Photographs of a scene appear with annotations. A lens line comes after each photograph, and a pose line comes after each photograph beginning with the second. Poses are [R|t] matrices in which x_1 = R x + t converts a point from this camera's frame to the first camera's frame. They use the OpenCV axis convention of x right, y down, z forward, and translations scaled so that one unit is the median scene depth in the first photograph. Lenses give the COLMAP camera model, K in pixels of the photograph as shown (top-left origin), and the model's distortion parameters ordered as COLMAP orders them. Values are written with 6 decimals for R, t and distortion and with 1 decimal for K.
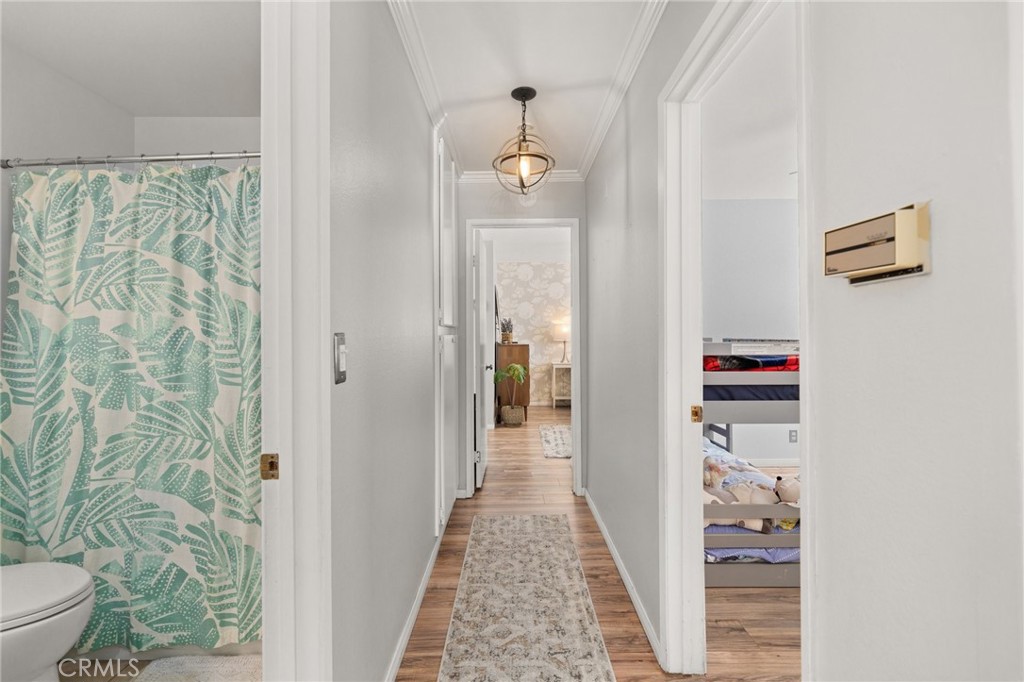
lens RADIAL K [[438.9, 0, 511.9], [0, 438.9, 330.6], [0, 0, 1]] dist [-0.000348, 0.000281]
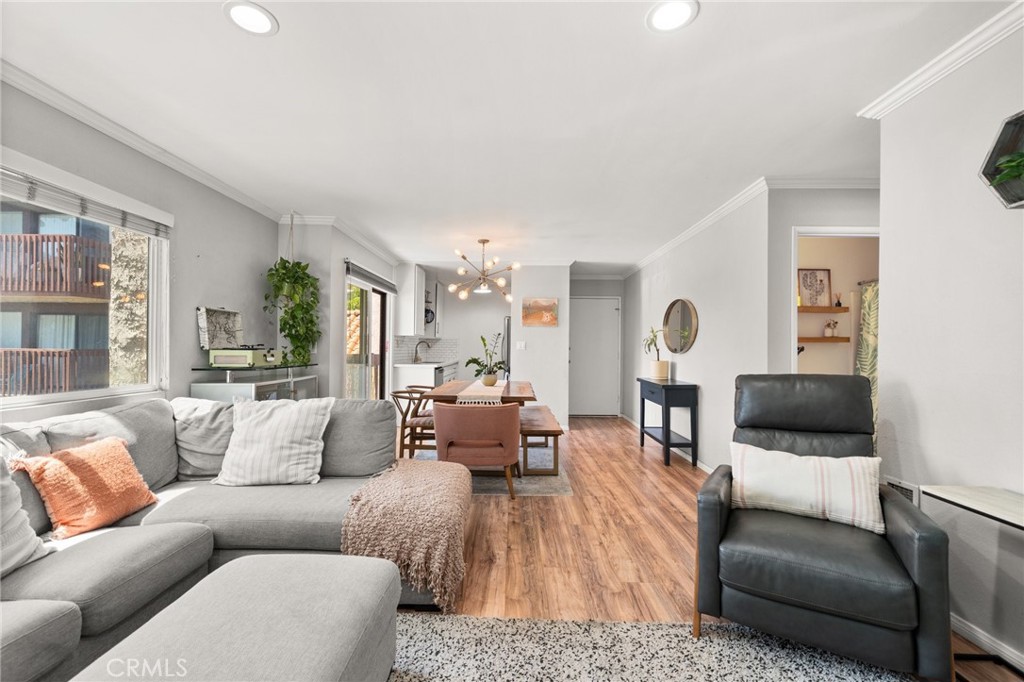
lens RADIAL K [[438.9, 0, 501.2], [0, 438.9, 344.6], [0, 0, 1]] dist [-0.000348, 0.000281]
pose [[-0.025852, -0.000258, -0.999666, 0.449288], [-0.002726, 0.999996, -0.000188, 0.001021], [0.999662, 0.002721, -0.025852, -0.318465]]
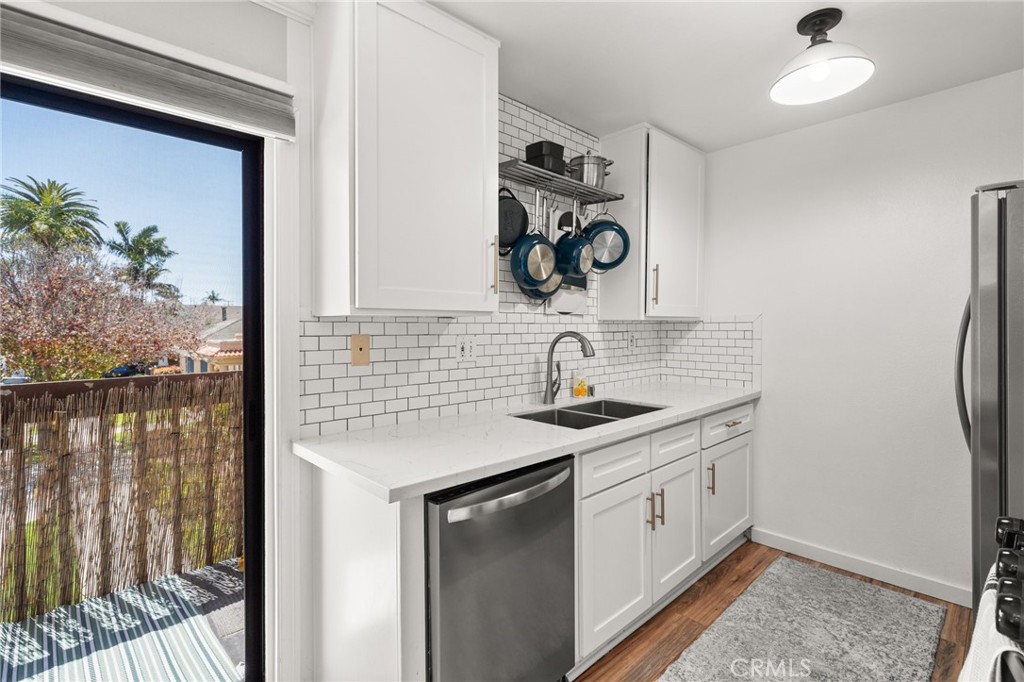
lens RADIAL K [[473.5, 0, 505.9], [0, 473.5, 330.7], [0, 0, 1]] dist [0.000858, -0.000102]
pose [[-0.725916, 0.016115, -0.687594, -0.490545], [0.013910, 0.999865, 0.008748, -0.013252], [0.687642, -0.003214, -0.726043, -0.331158]]
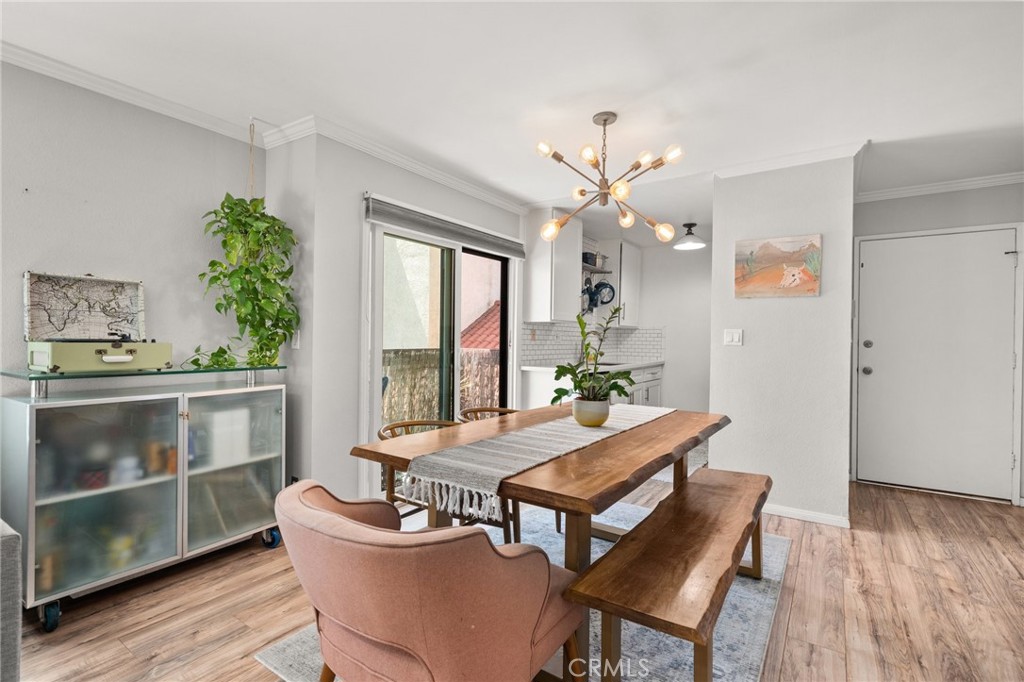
lens RADIAL K [[473.5, 0, 505.8], [0, 473.5, 340.3], [0, 0, 1]] dist [0.000858, -0.000102]
pose [[-0.565170, 0.002951, -0.824969, 0.031247], [-0.003815, 0.999974, 0.006190, 0.003945], [0.824965, 0.006646, -0.565144, -0.205649]]
